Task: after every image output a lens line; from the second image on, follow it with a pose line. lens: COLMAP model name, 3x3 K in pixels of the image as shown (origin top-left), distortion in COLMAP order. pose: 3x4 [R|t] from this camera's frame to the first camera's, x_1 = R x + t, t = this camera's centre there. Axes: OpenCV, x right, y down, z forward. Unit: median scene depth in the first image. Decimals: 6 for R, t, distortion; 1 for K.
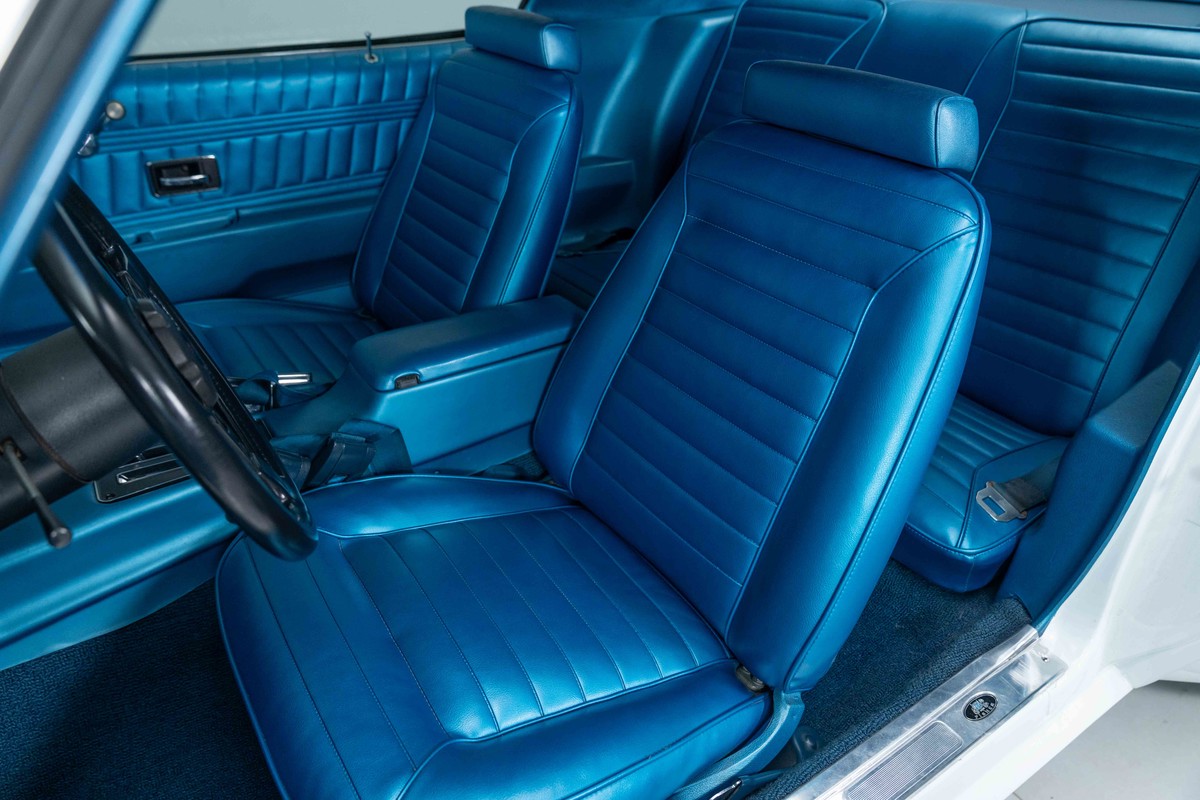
lens RADIAL K [[825.2, 0, 600.0], [0, 825.2, 400.0], [0, 0, 1]] dist [-0.007369, 0.001115]
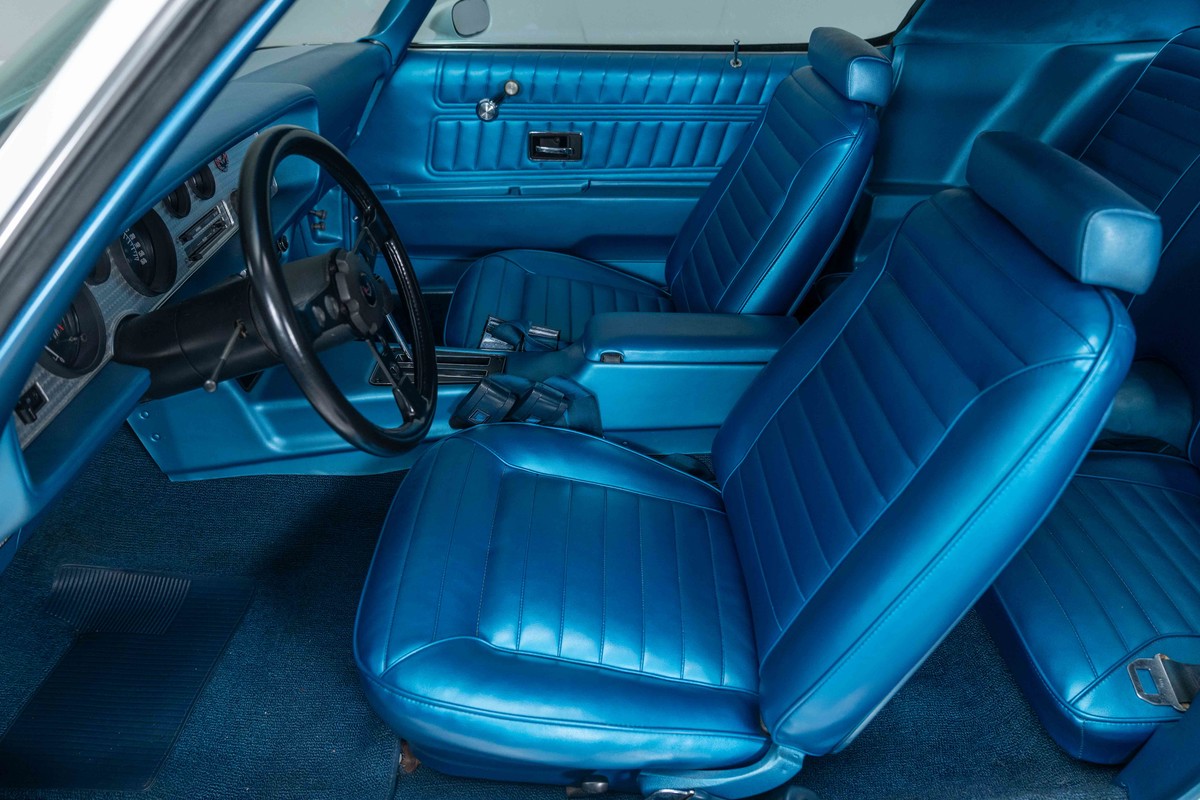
lens RADIAL K [[850.1, 0, 600.0], [0, 850.1, 400.0], [0, 0, 1]] dist [-0.010300, 0.000863]
pose [[0.834246, 0.286625, -0.471041, 0.247520], [-0.275919, 0.956629, 0.093430, -0.055014], [0.477391, 0.052026, 0.877150, -0.034124]]
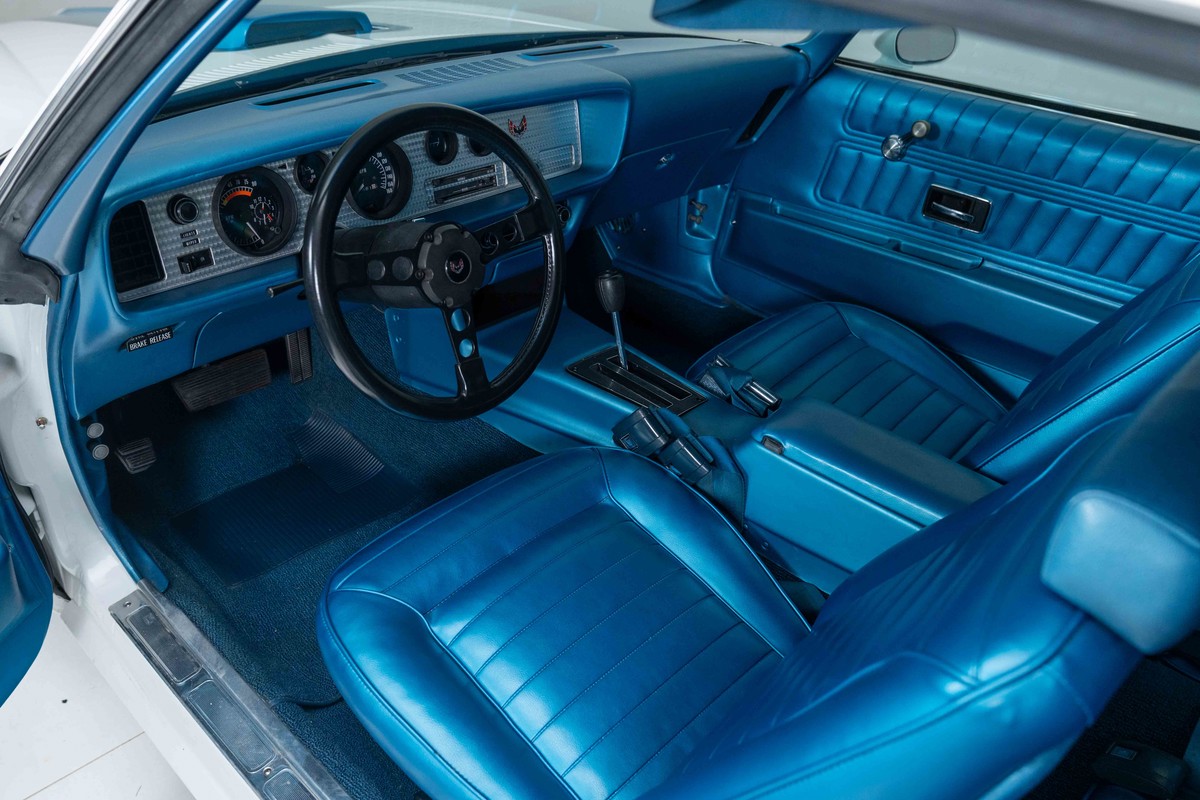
lens RADIAL K [[916.6, 0, 568.8], [0, 916.6, 400.5], [0, 0, 1]] dist [-0.010147, -0.002029]
pose [[0.212830, 0.517765, -0.828627, 0.452422], [-0.526864, 0.775017, 0.348944, -0.240835], [0.822871, 0.362308, 0.437739, 0.223135]]
